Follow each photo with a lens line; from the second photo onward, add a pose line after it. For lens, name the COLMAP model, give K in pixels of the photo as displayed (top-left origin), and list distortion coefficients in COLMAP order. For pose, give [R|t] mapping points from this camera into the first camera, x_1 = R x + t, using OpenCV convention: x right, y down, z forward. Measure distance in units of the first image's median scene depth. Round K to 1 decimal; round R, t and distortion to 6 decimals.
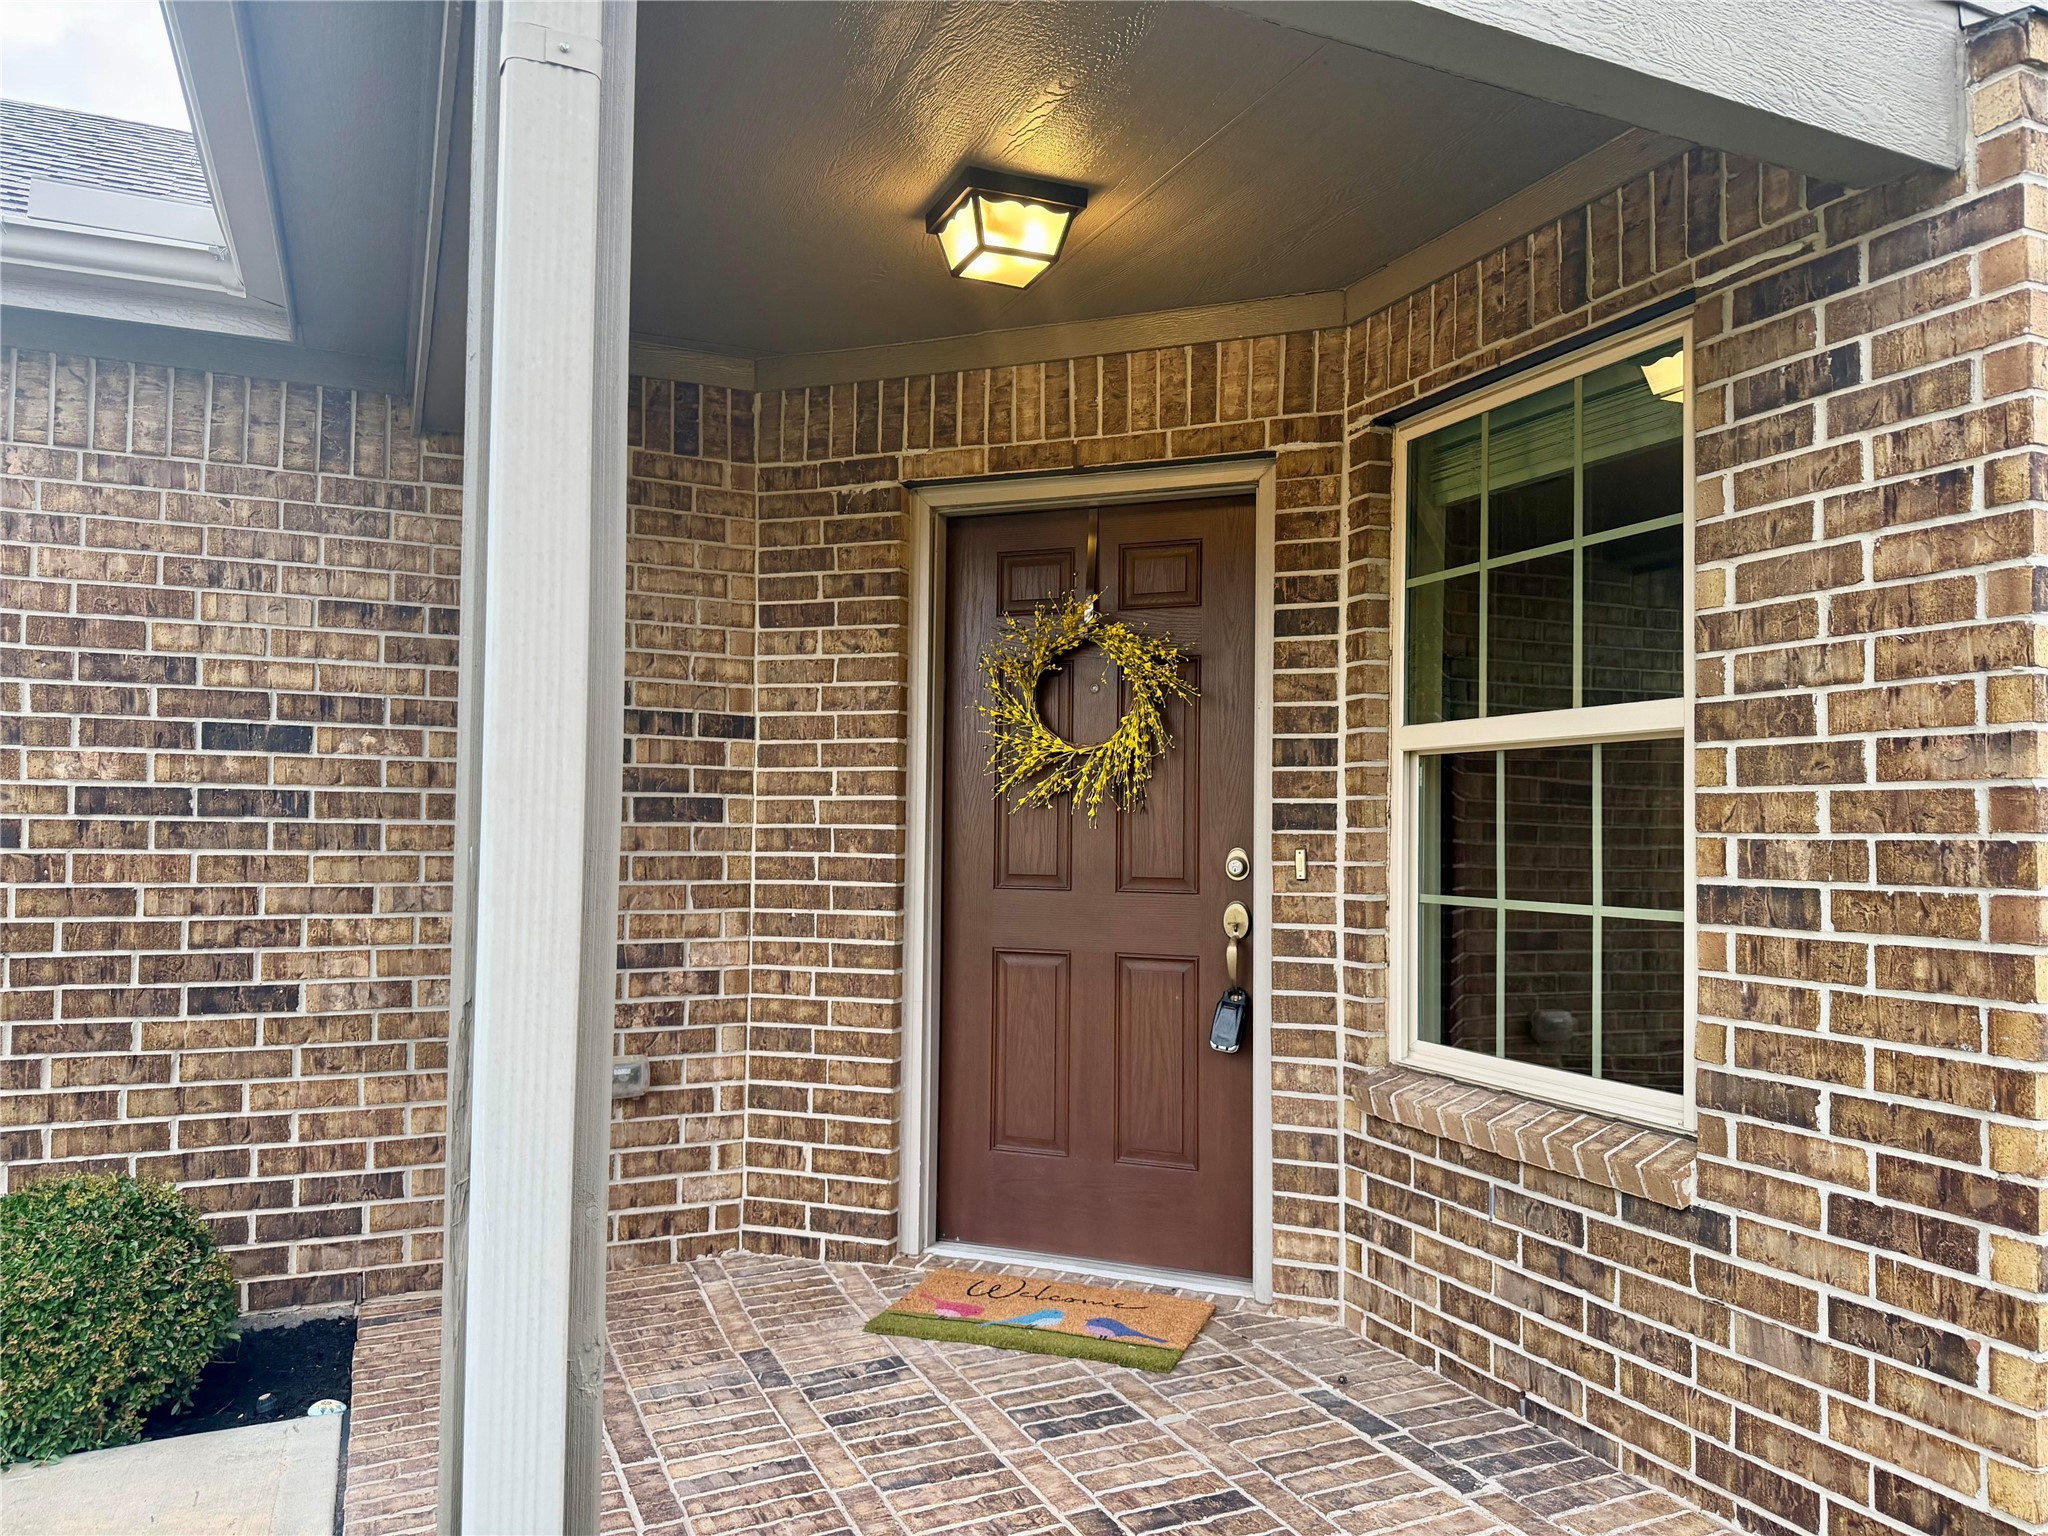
lens RADIAL K [[1461.2, 0, 1014.0], [0, 1461.2, 752.6], [0, 0, 1]] dist [0.048192, -0.066369]
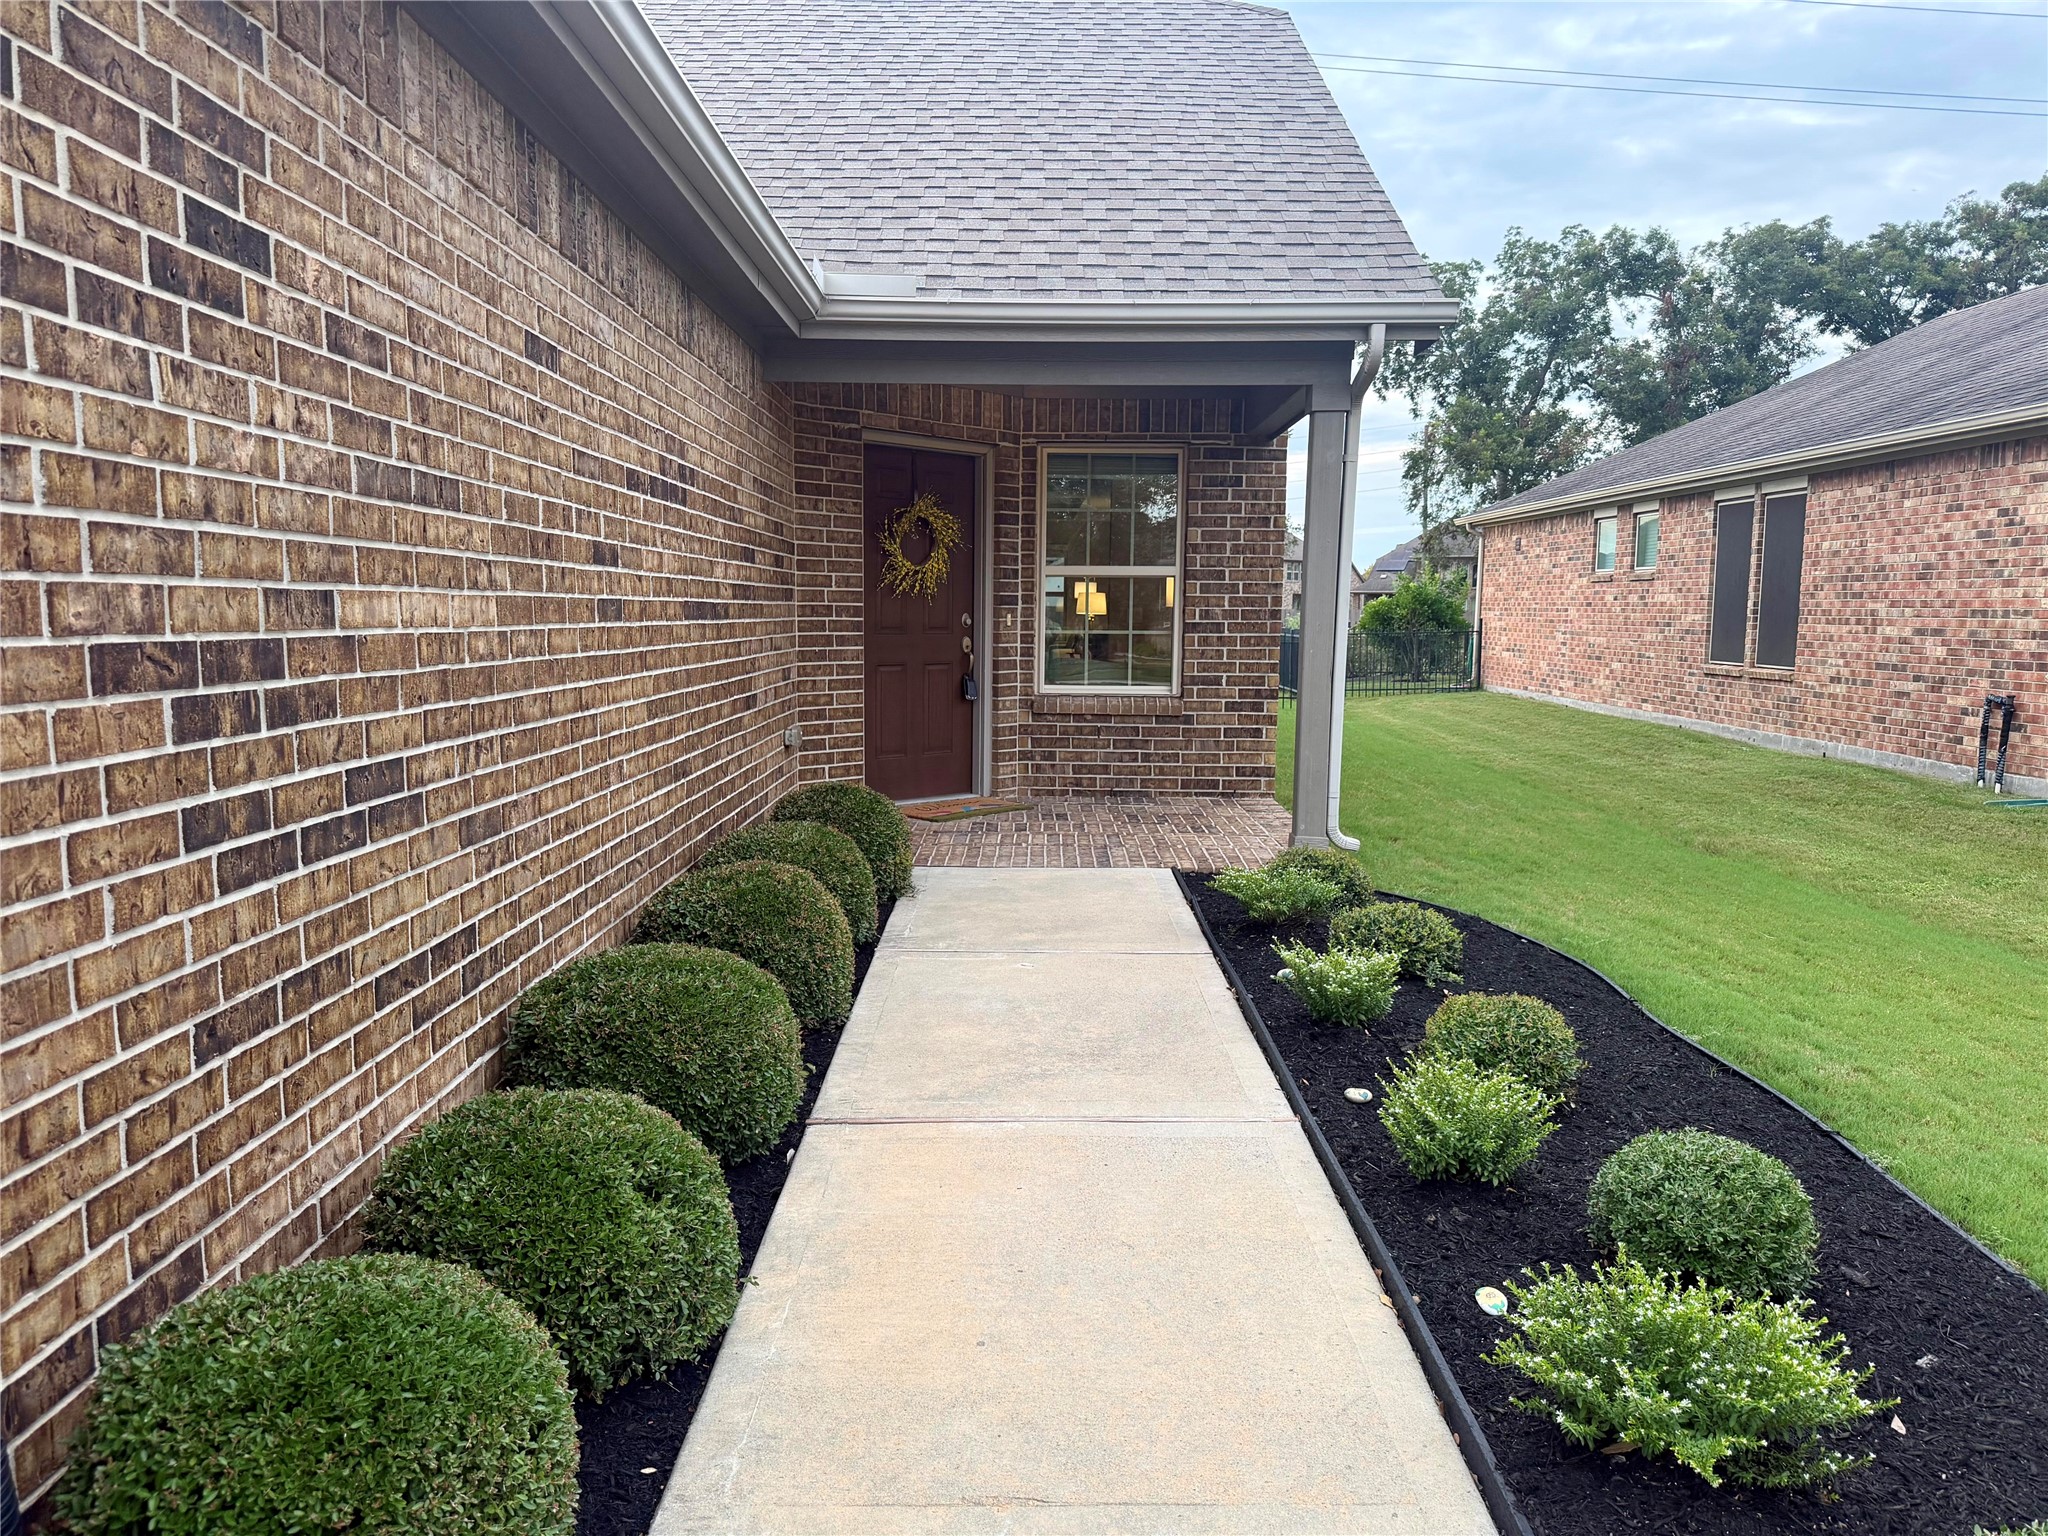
lens RADIAL K [[1461.2, 0, 1015.1], [0, 1461.2, 772.1], [0, 0, 1]] dist [0.048192, -0.066369]
pose [[0.389688, -0.108336, 0.914553, -2.169779], [-0.054710, 0.988580, 0.140417, -0.016909], [-0.919320, -0.104754, 0.379311, 0.025027]]
